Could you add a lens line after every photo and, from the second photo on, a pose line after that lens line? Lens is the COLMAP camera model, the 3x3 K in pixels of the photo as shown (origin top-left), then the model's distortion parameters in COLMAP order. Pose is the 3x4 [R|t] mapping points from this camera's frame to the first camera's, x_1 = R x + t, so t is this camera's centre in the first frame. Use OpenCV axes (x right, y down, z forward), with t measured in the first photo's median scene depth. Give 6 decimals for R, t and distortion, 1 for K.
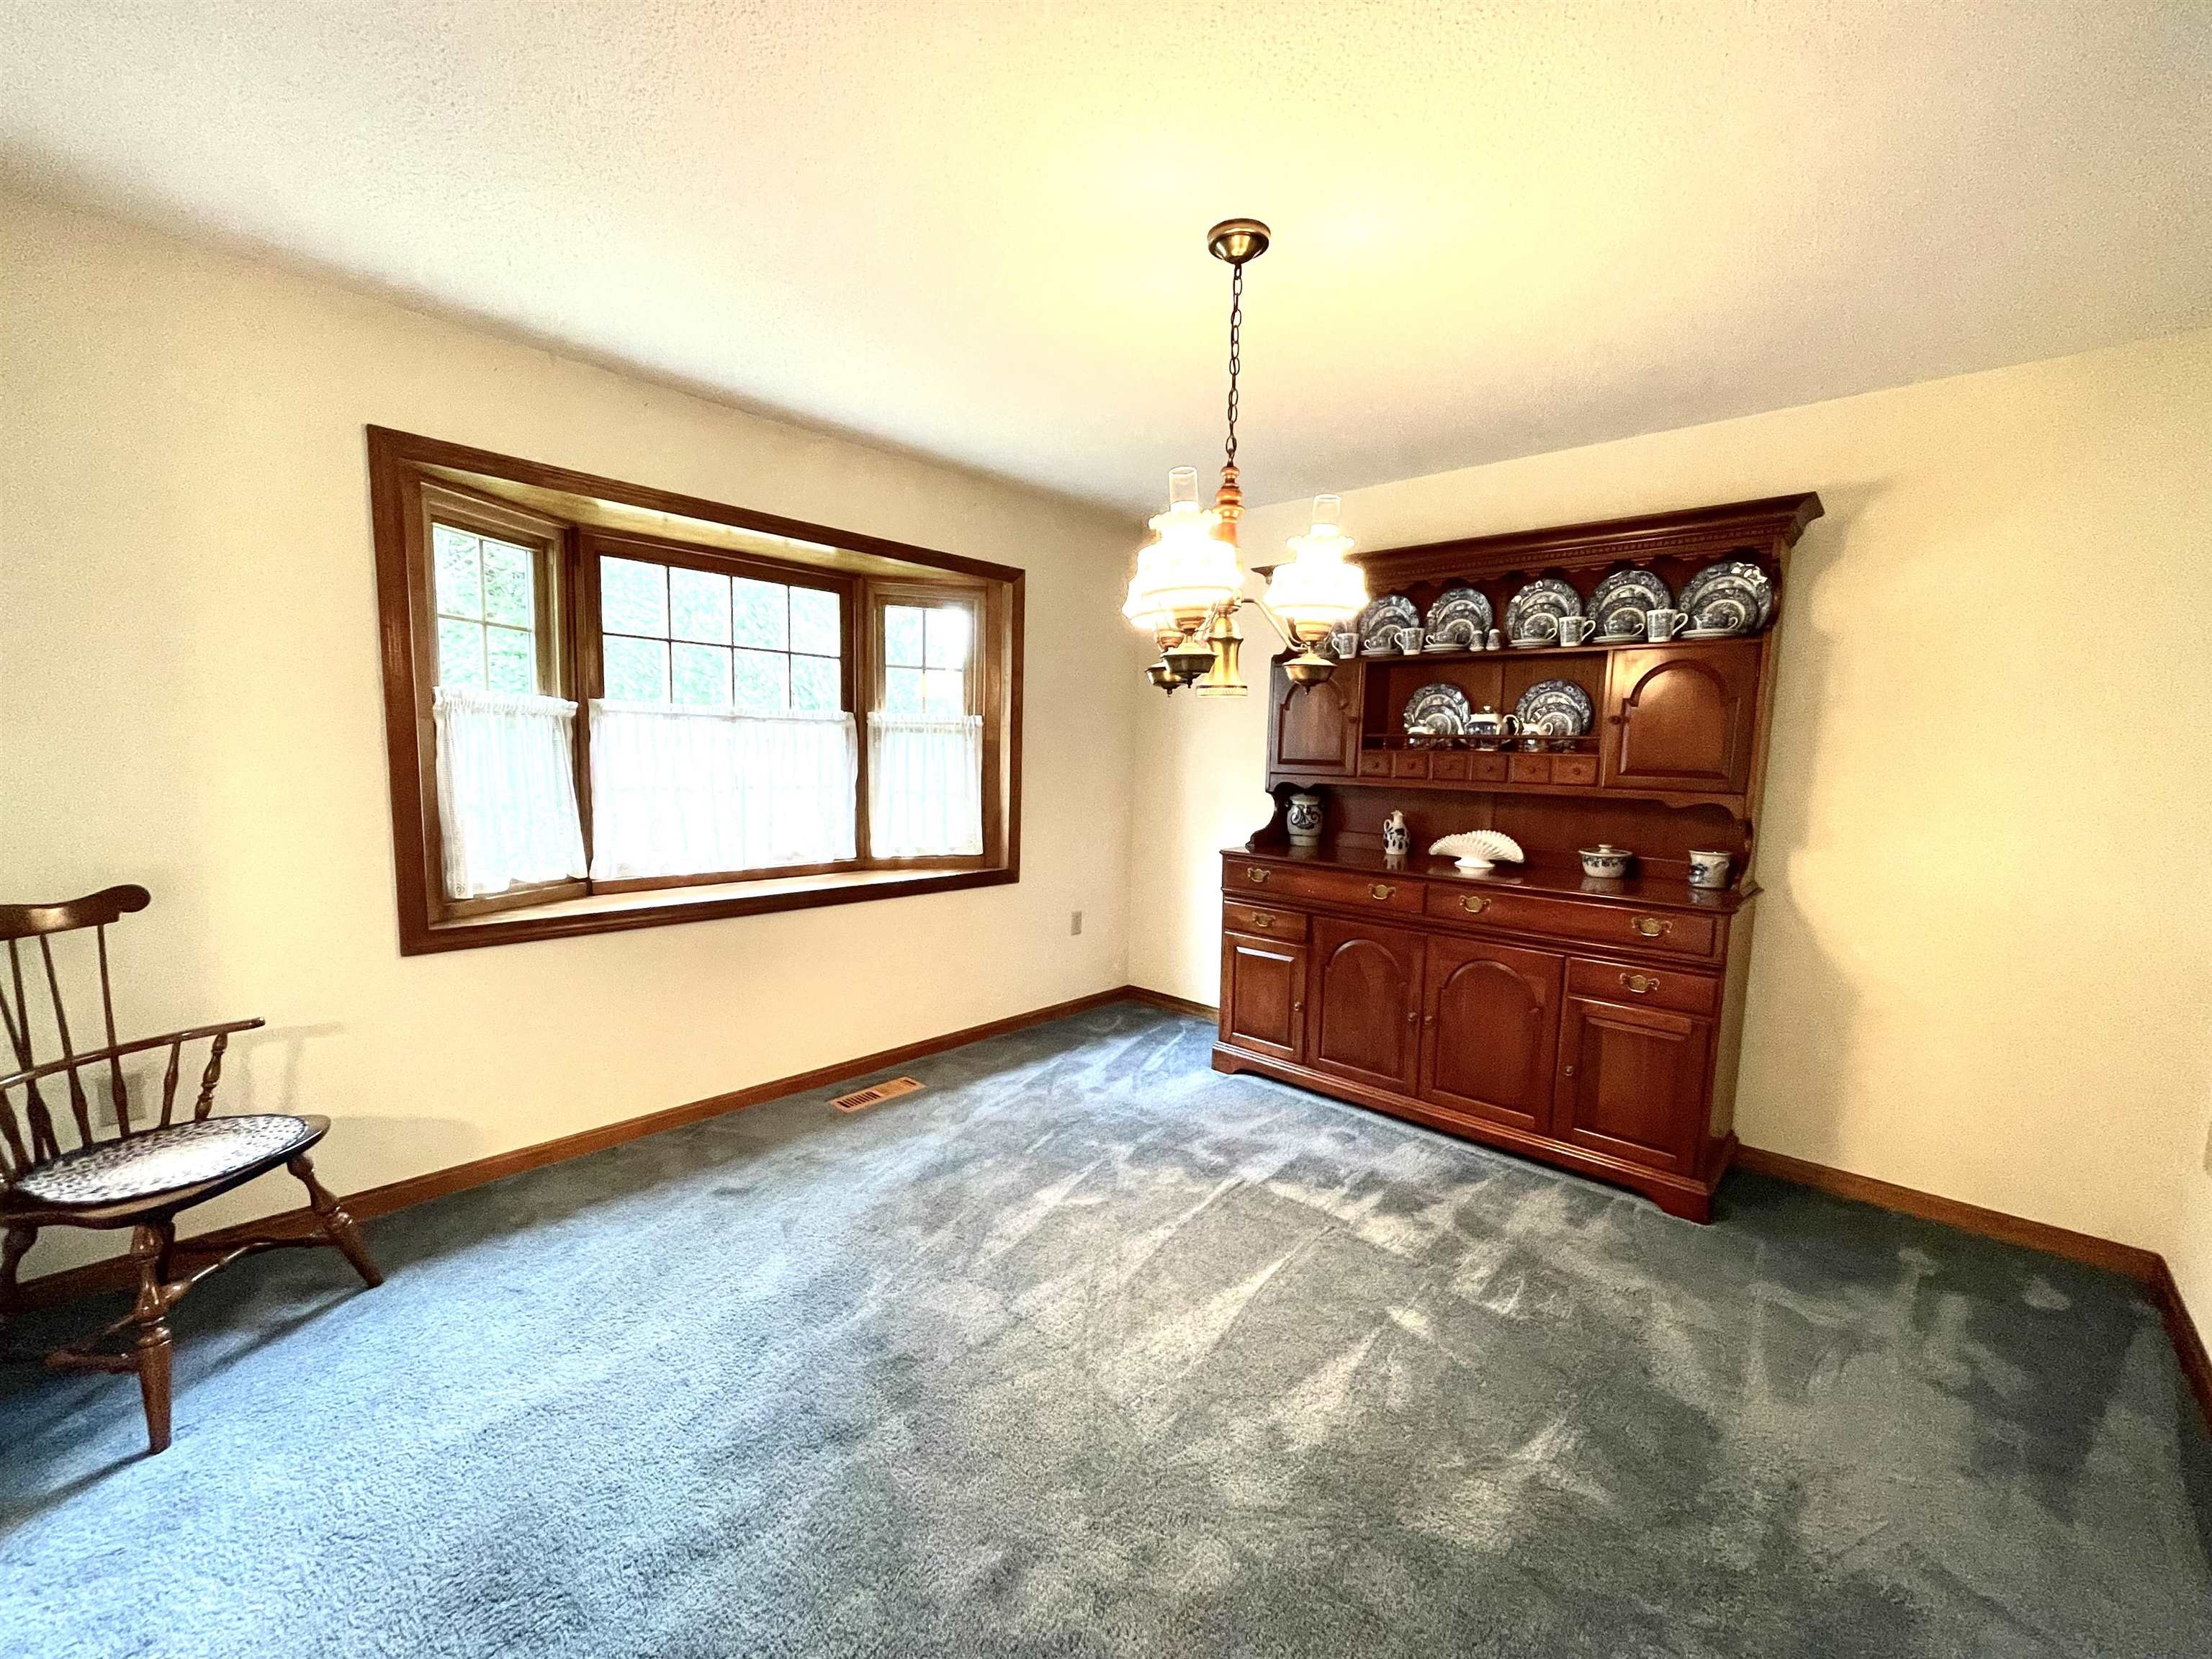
lens RADIAL K [[870.4, 0, 1106.0], [0, 870.4, 829.5], [0, 0, 1]] dist [-0.000129, -0.000034]
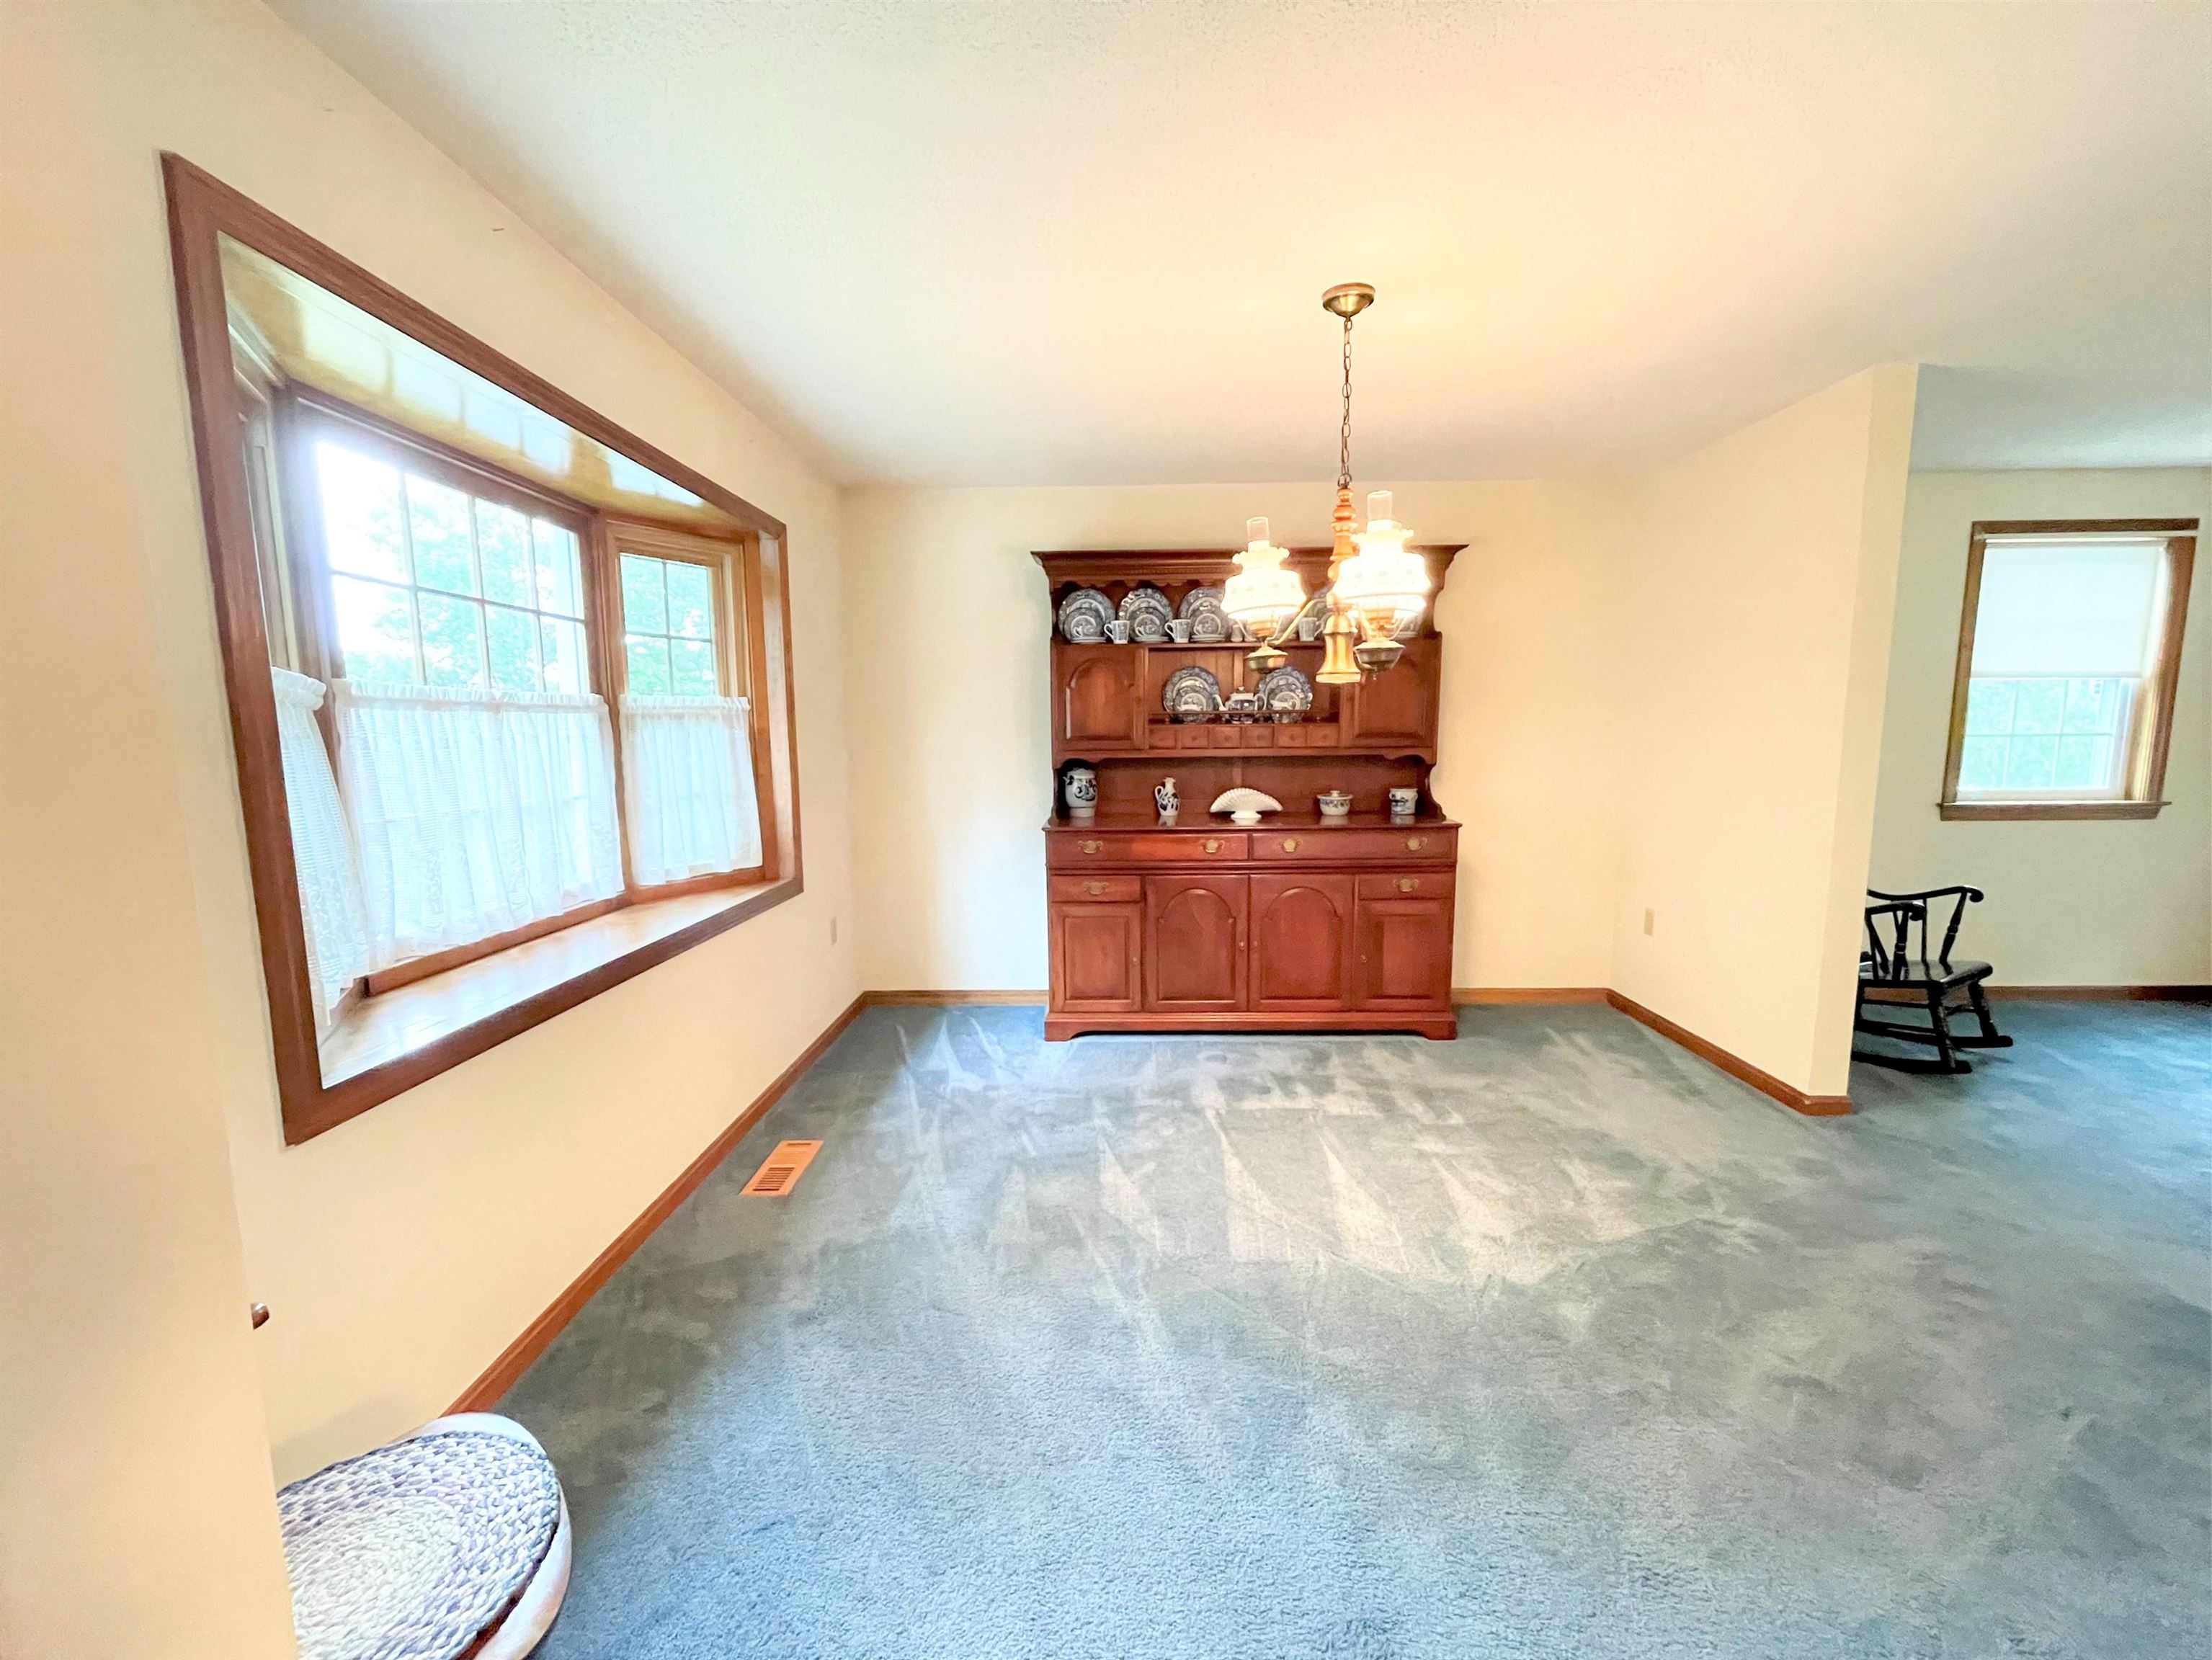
lens RADIAL K [[904.2, 0, 1106.0], [0, 904.2, 830.0], [0, 0, 1]] dist [-0.001593, -0.000264]
pose [[0.758901, -0.103903, 0.642863, -0.552948], [0.088196, 0.994493, 0.056620, -0.030488], [-0.645206, 0.013729, 0.763886, 0.159314]]
